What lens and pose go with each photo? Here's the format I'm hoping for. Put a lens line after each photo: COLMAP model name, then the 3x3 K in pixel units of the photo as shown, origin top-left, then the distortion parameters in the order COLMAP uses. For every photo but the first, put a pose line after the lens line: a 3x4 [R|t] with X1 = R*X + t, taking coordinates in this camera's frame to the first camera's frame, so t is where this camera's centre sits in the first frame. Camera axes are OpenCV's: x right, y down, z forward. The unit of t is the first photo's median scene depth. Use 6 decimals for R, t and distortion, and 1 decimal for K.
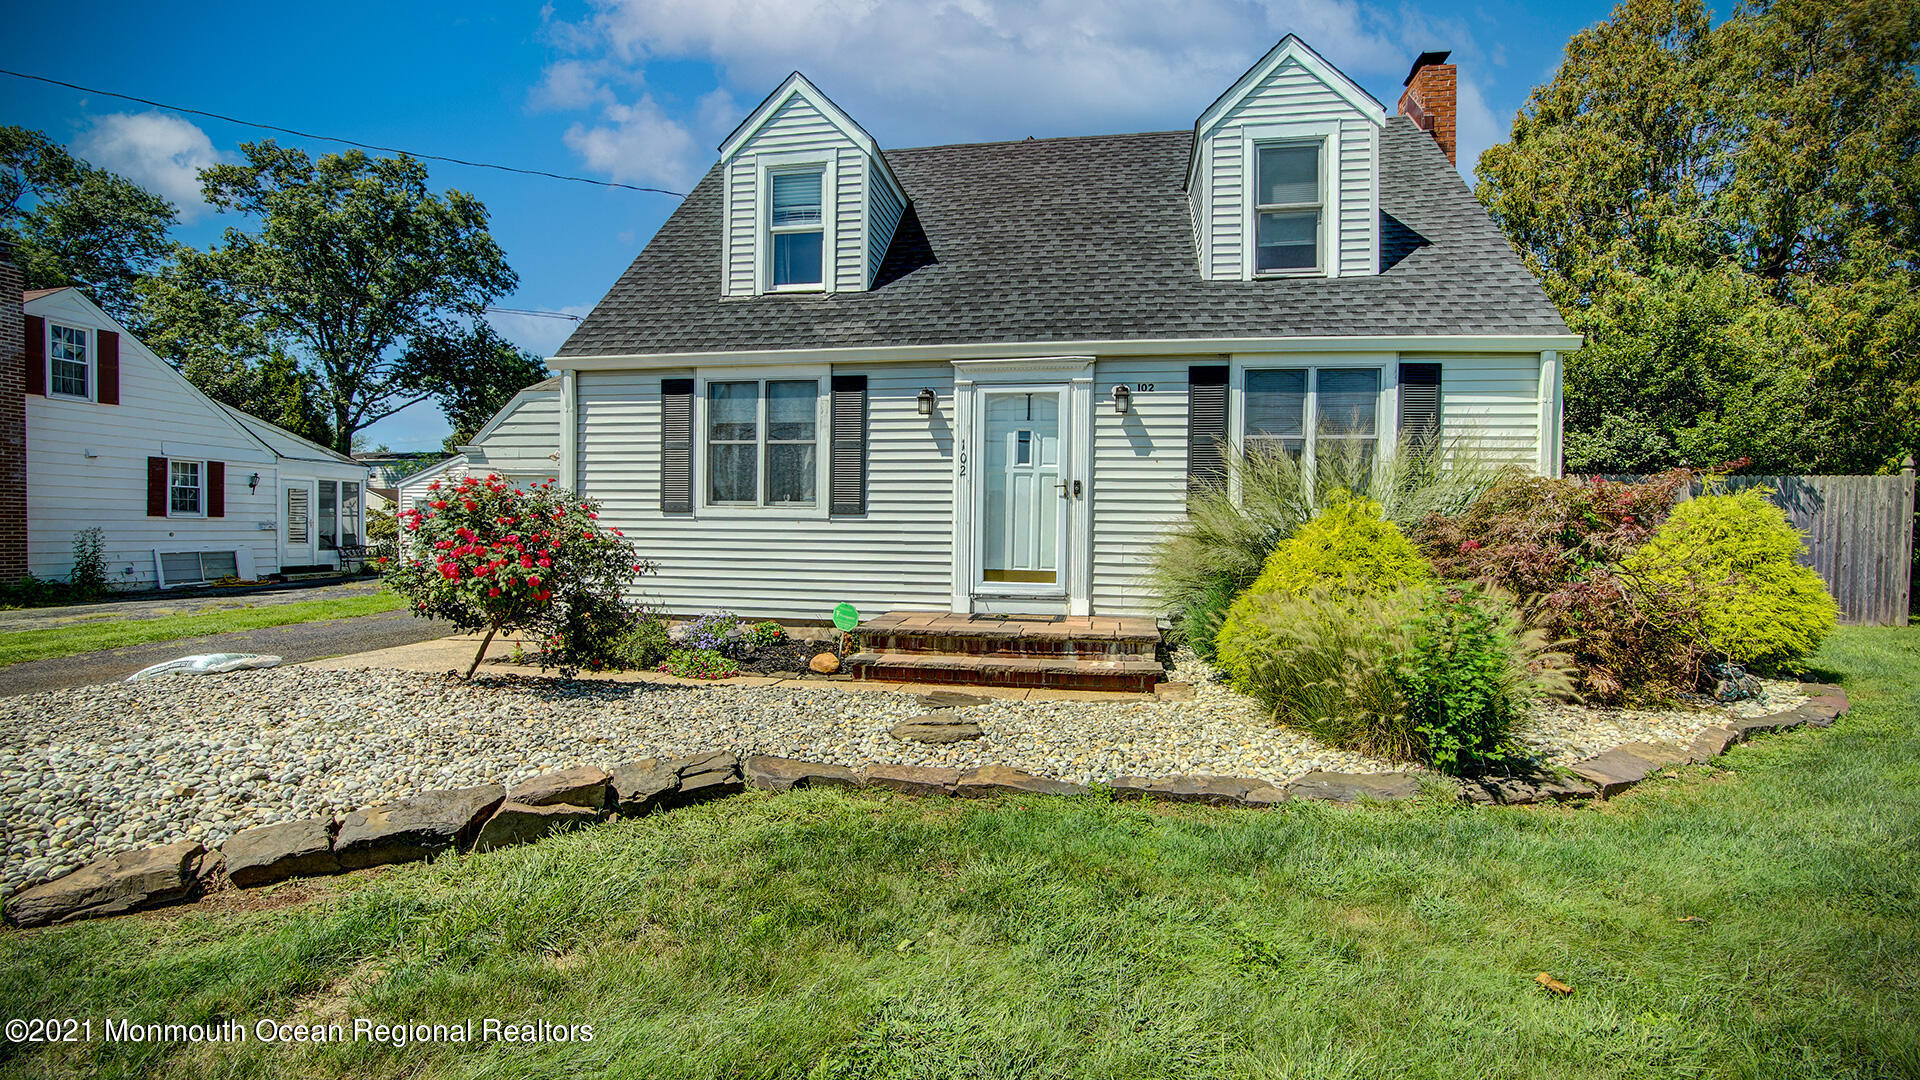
lens RADIAL K [[862.7, 0, 973.0], [0, 862.7, 543.7], [0, 0, 1]] dist [-0.039687, 0.008891]
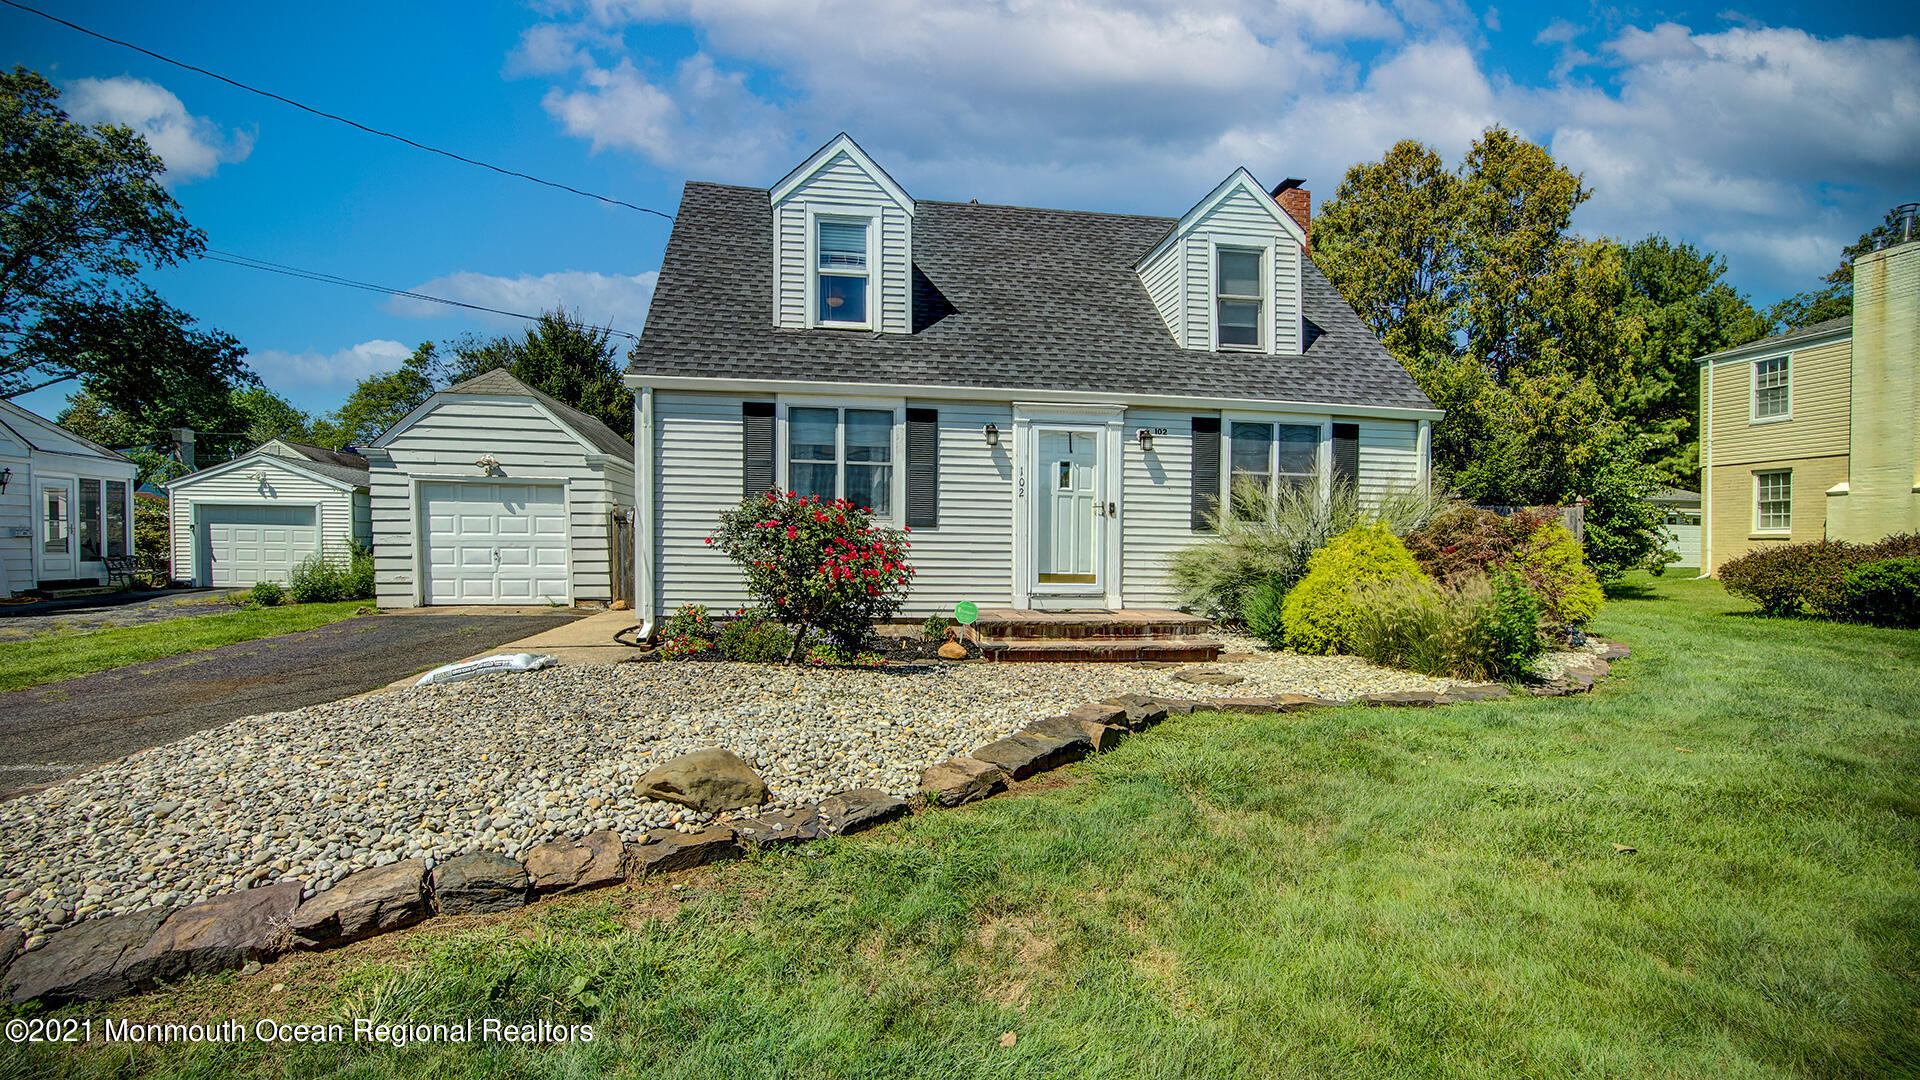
lens RADIAL K [[862.7, 0, 958.9], [0, 862.7, 550.5], [0, 0, 1]] dist [-0.039687, 0.008891]
pose [[0.952448, 0.001270, 0.304700, -0.450686], [0.000371, 0.999986, -0.005328, 0.003849], [-0.304702, 0.005187, 0.952433, -0.130413]]
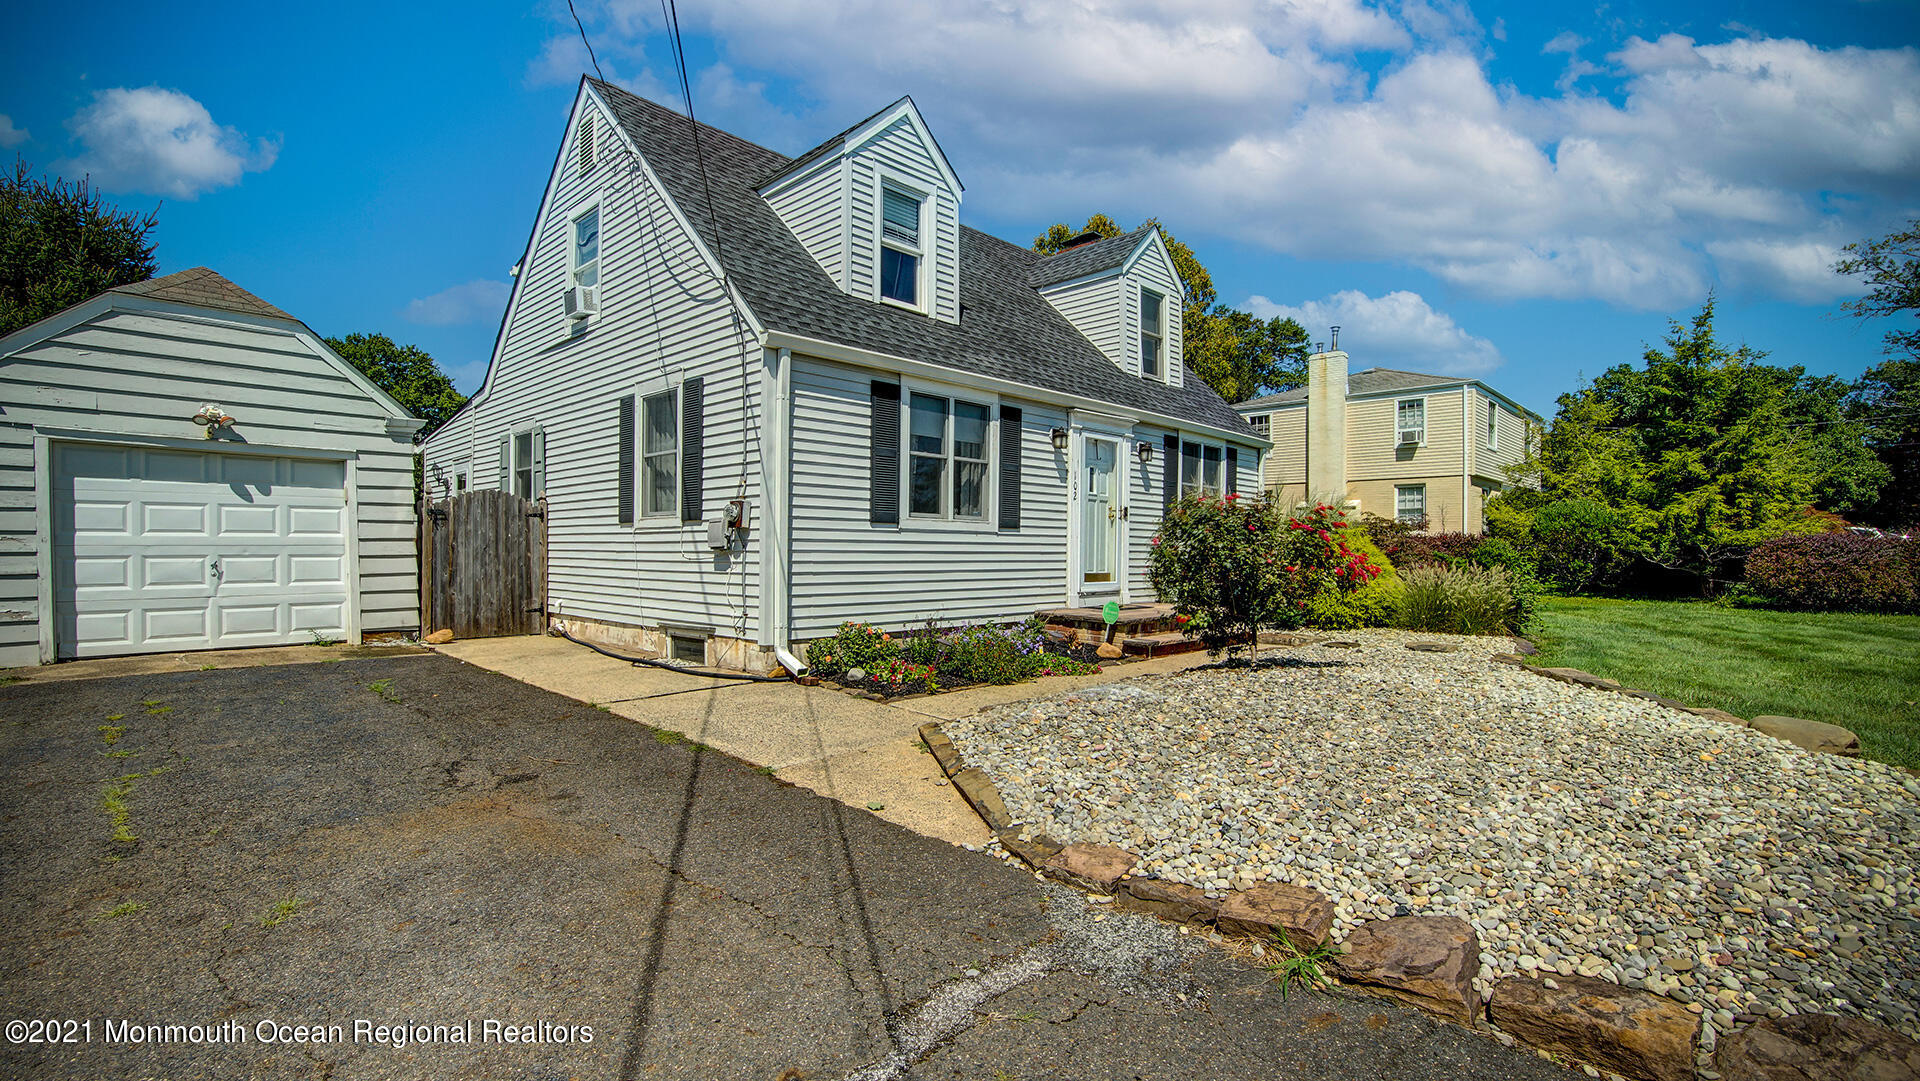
lens RADIAL K [[862.7, 0, 947.9], [0, 862.7, 531.9], [0, 0, 1]] dist [-0.039687, 0.008891]
pose [[0.567169, 0.010443, 0.823535, -1.123158], [0.014185, 0.999647, -0.022446, -0.005020], [-0.823479, 0.024413, 0.566821, 0.420928]]
